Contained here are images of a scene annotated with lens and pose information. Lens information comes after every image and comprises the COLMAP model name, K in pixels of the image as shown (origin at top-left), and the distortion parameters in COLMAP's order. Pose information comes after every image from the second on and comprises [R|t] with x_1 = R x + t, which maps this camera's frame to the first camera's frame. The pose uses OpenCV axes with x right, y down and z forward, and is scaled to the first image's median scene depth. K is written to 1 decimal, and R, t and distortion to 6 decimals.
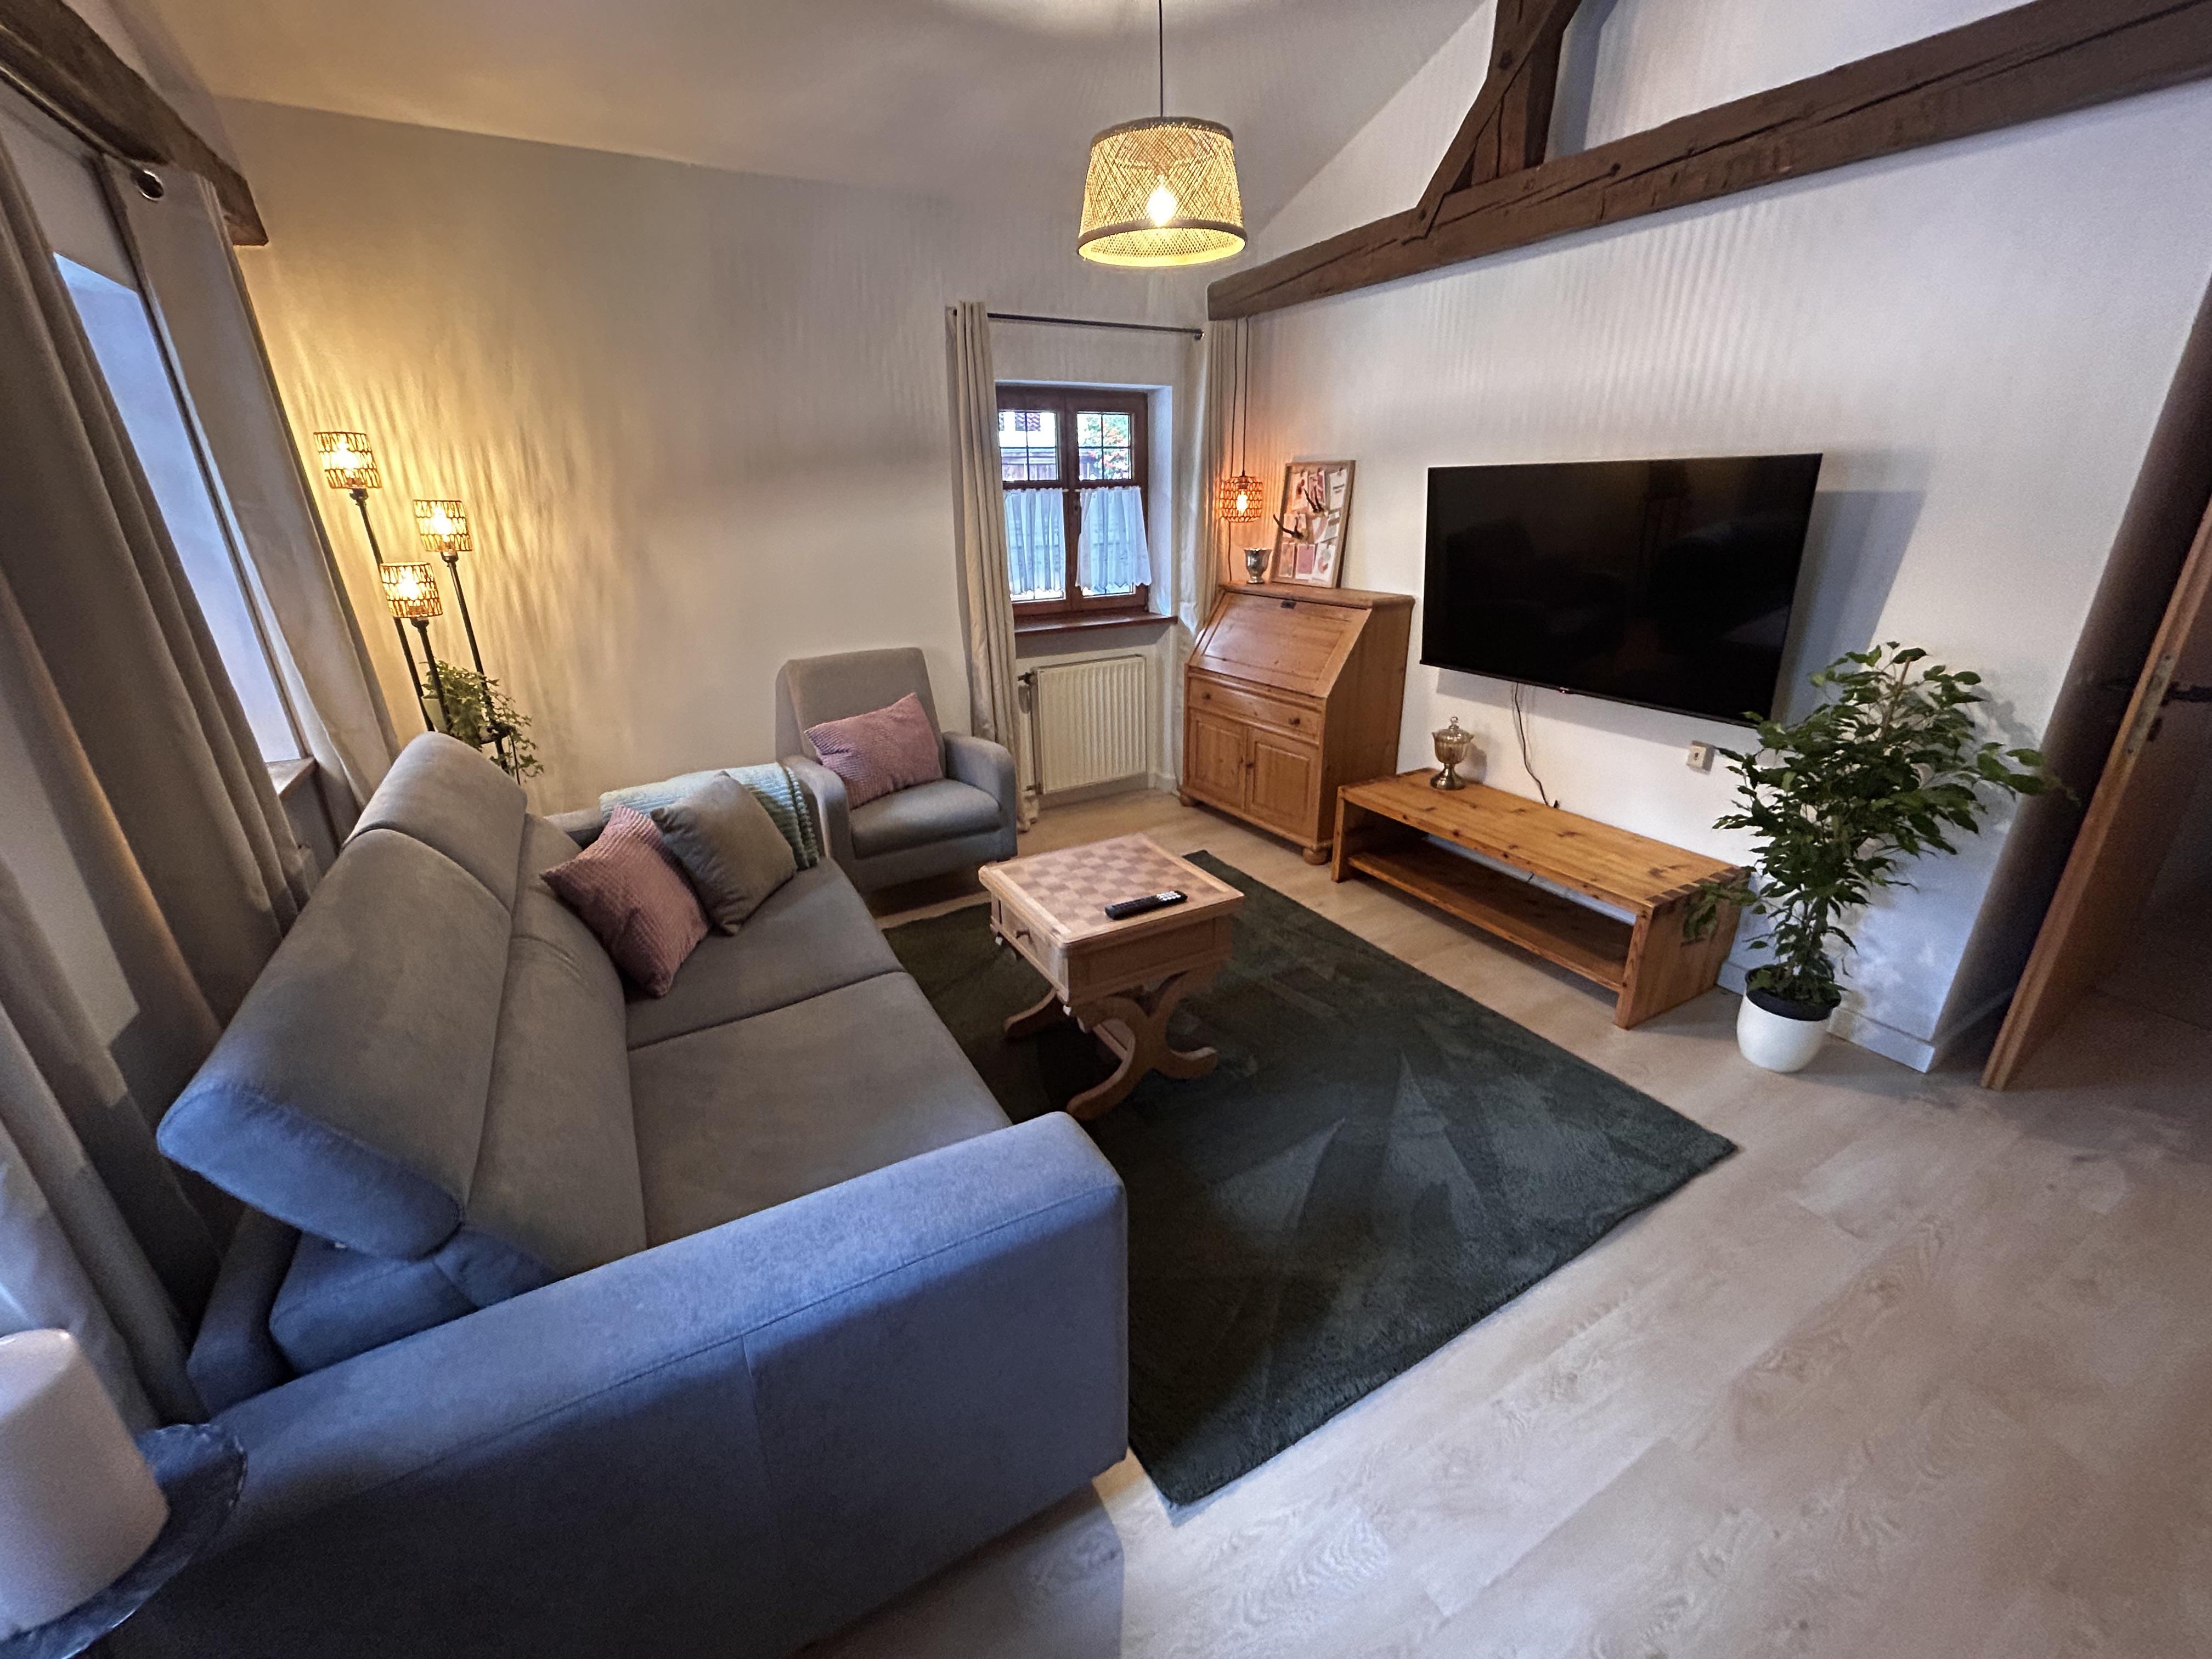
lens RADIAL K [[897.6, 0, 1107.9], [0, 897.6, 827.5], [0, 0, 1]] dist [-0.002233, -0.000518]
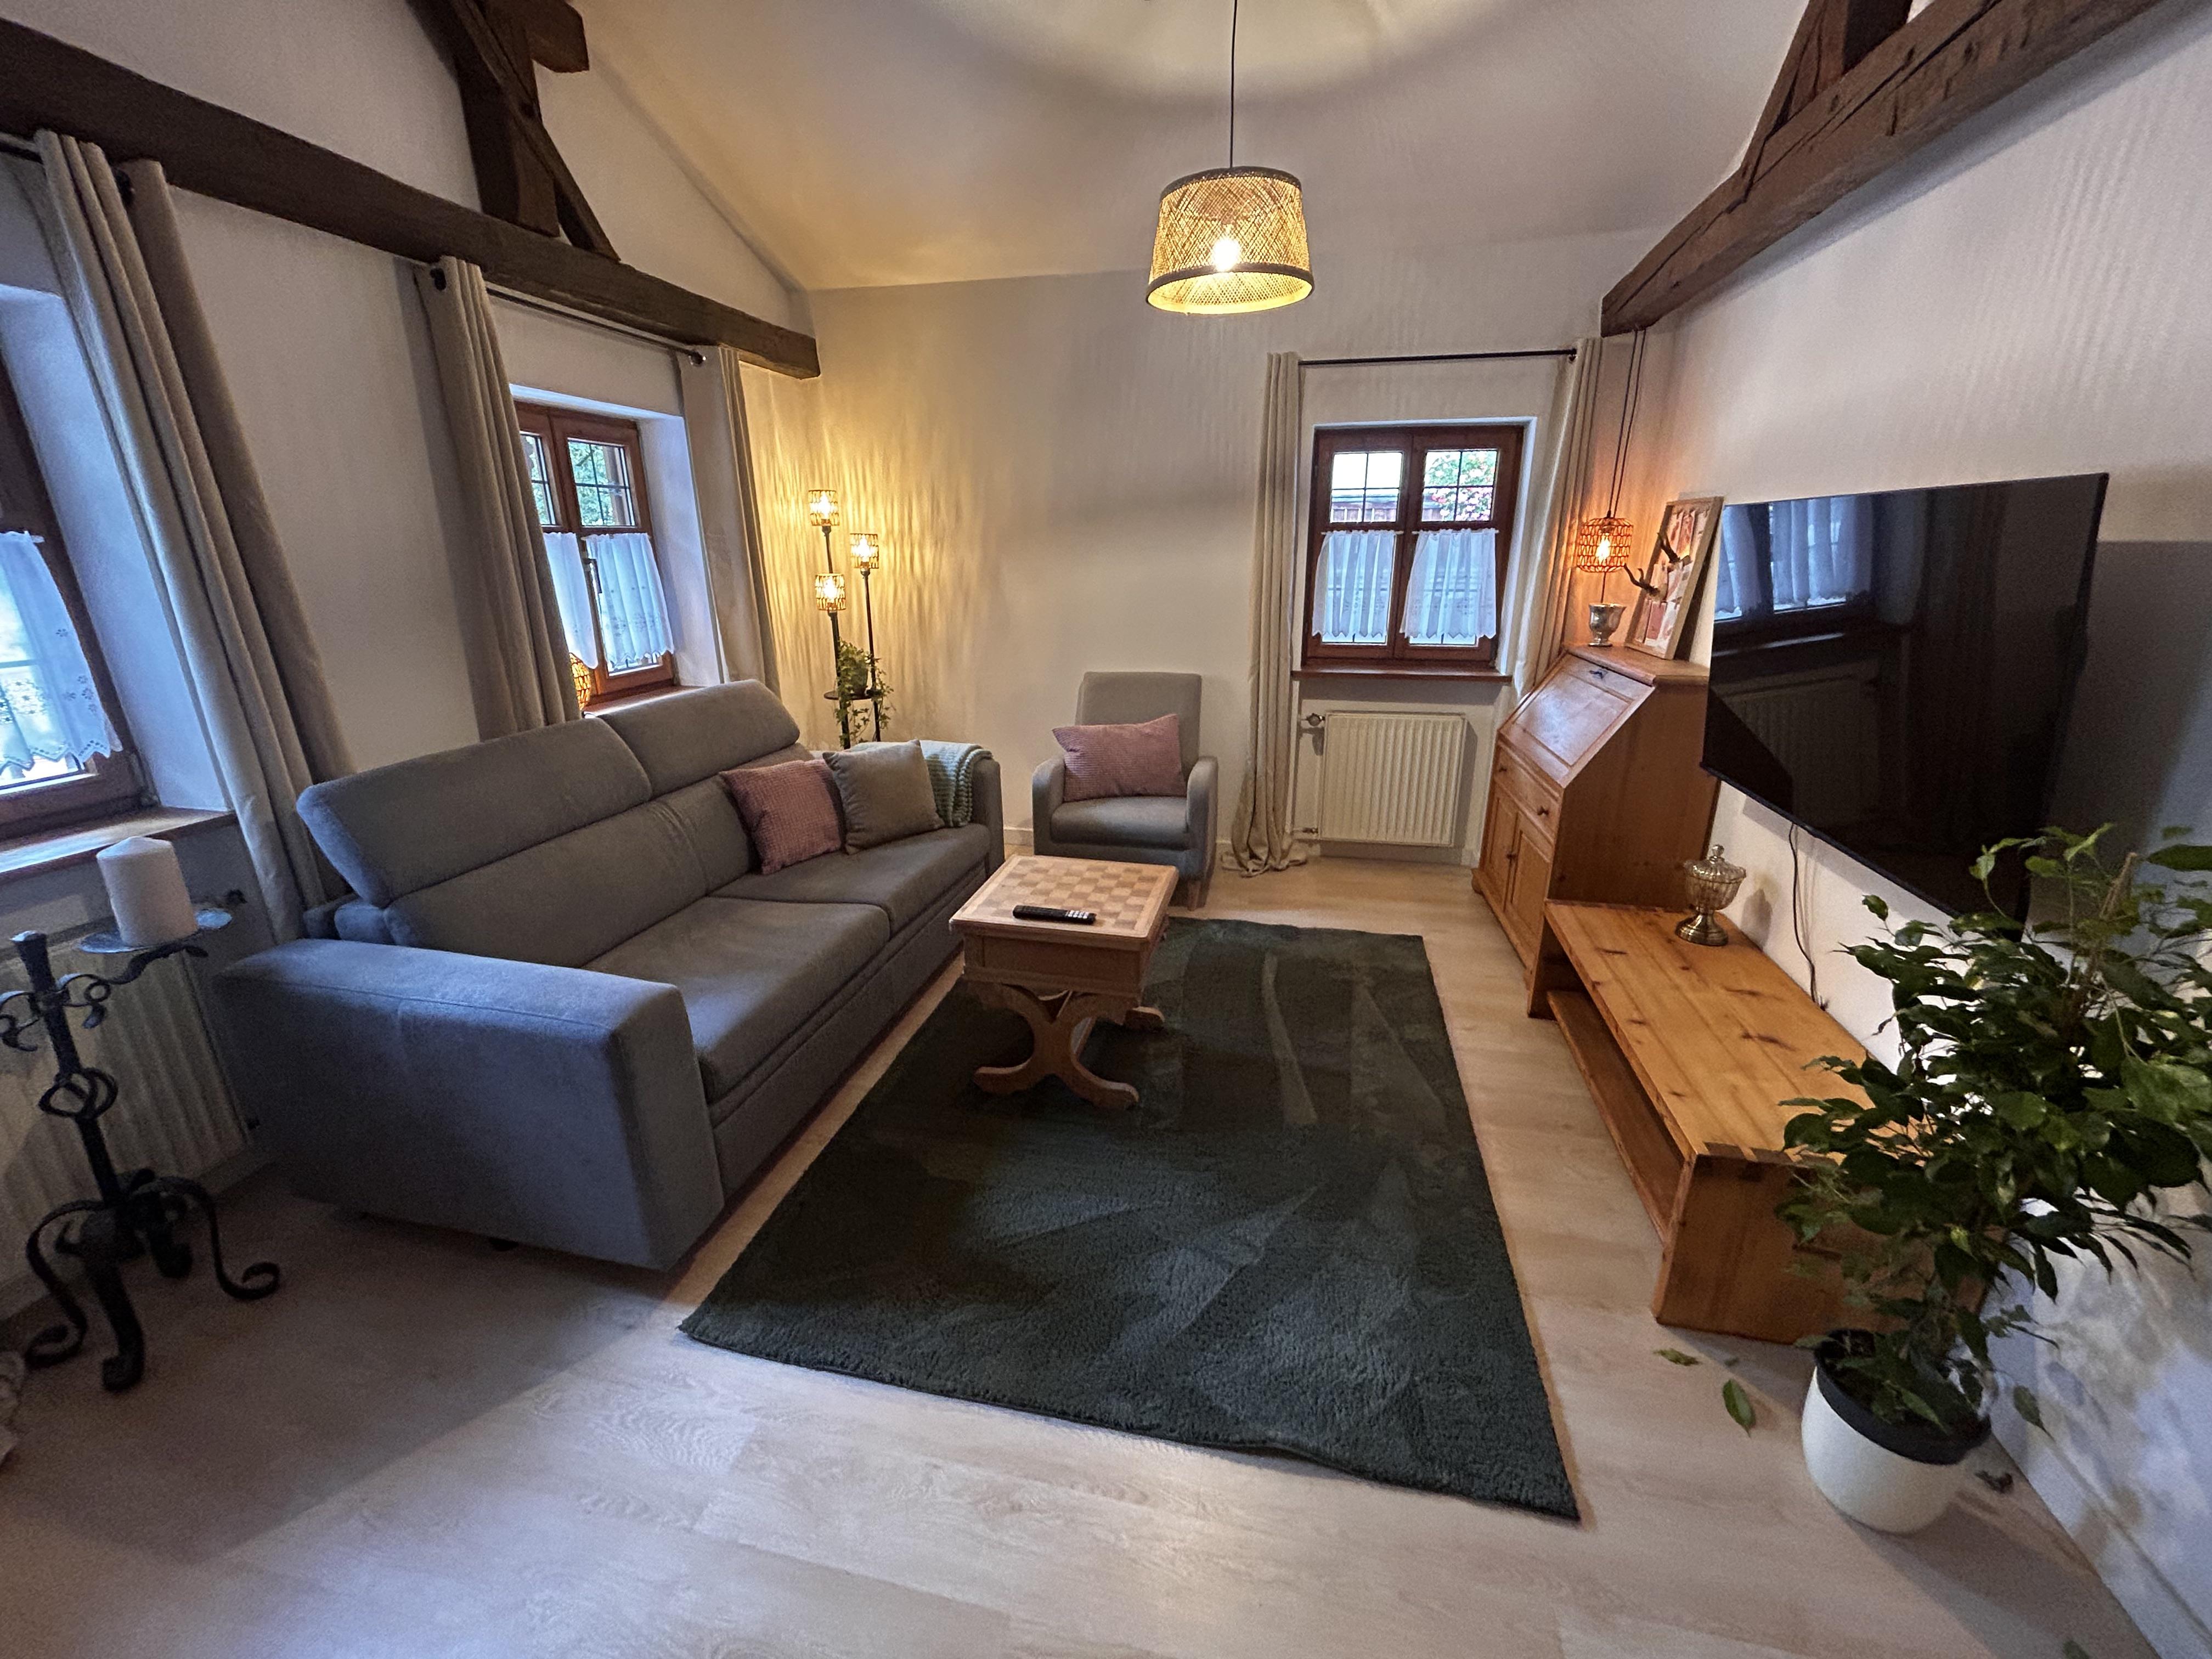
lens RADIAL K [[897.6, 0, 1106.7], [0, 897.6, 826.9], [0, 0, 1]] dist [-0.002233, -0.000518]
pose [[0.740095, 0.217486, -0.636364, 0.511935], [-0.244296, 0.968566, 0.046903, -0.055104], [0.626561, 0.120749, 0.769962, 0.145284]]
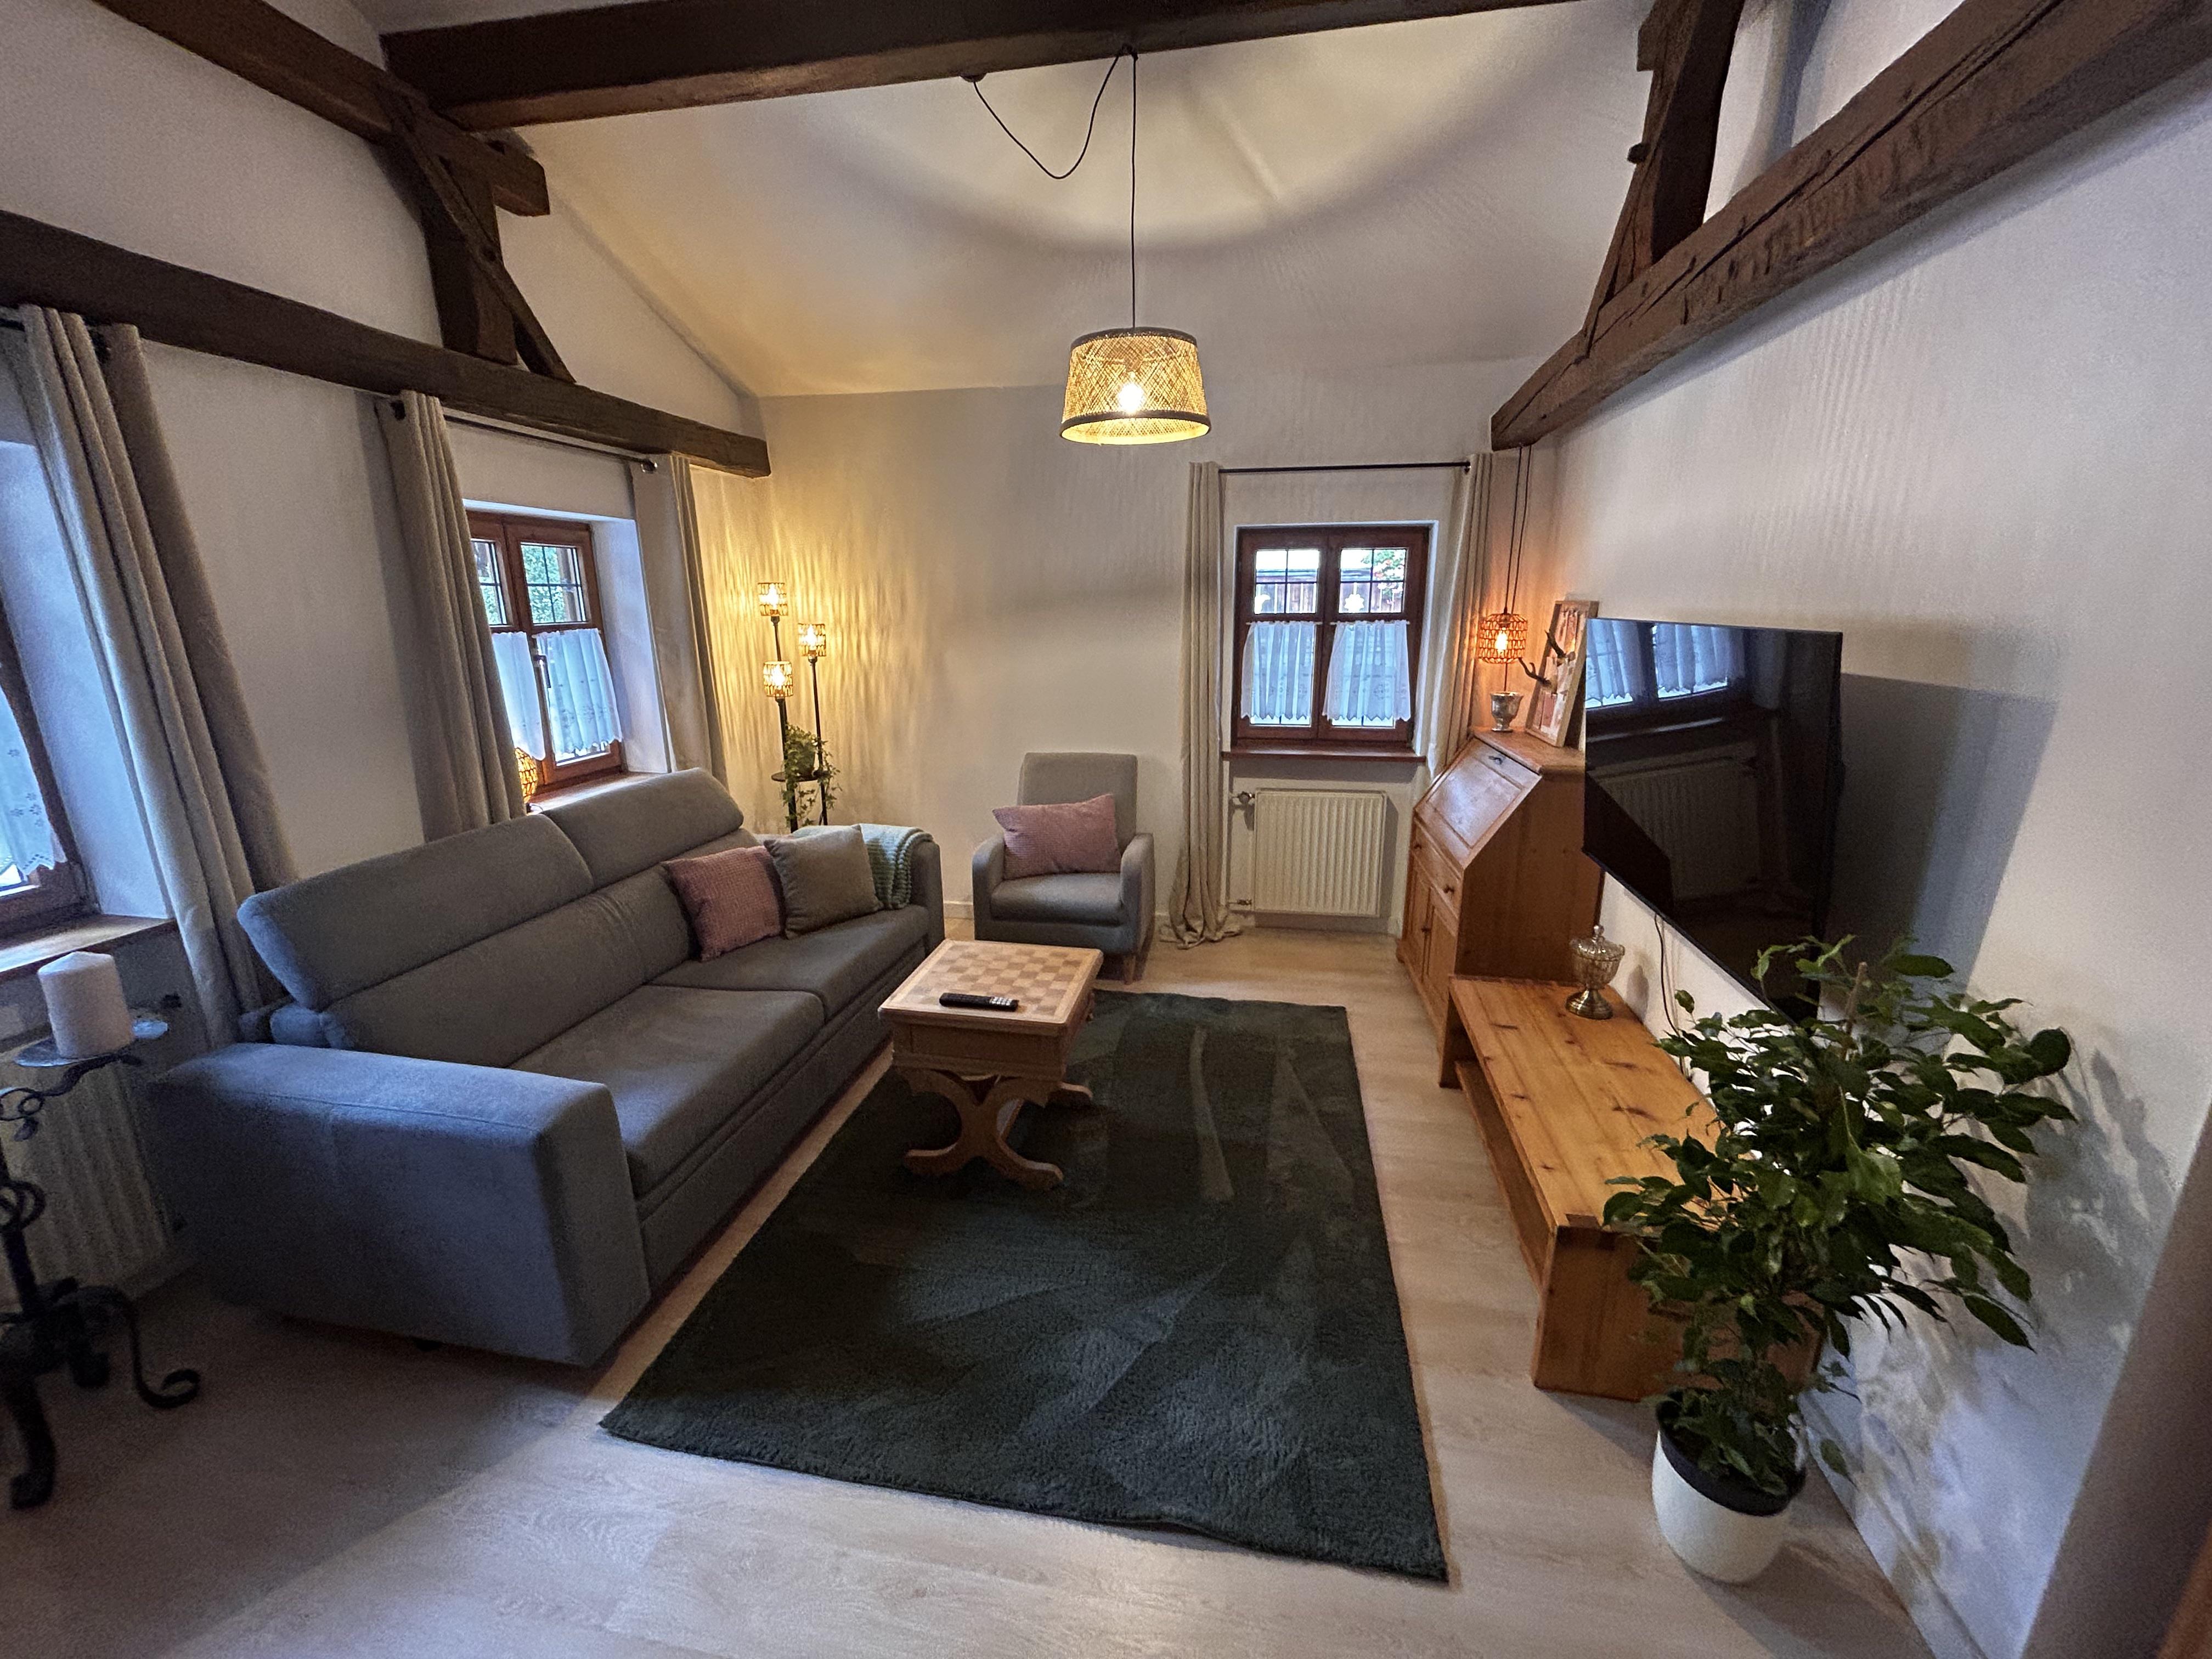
lens RADIAL K [[897.6, 0, 1107.5], [0, 897.6, 825.4], [0, 0, 1]] dist [-0.002233, -0.000518]
pose [[0.766182, 0.170381, -0.619625, 0.565441], [-0.234562, 0.971834, -0.022812, -0.096240], [0.598286, 0.162818, 0.784566, 0.128542]]
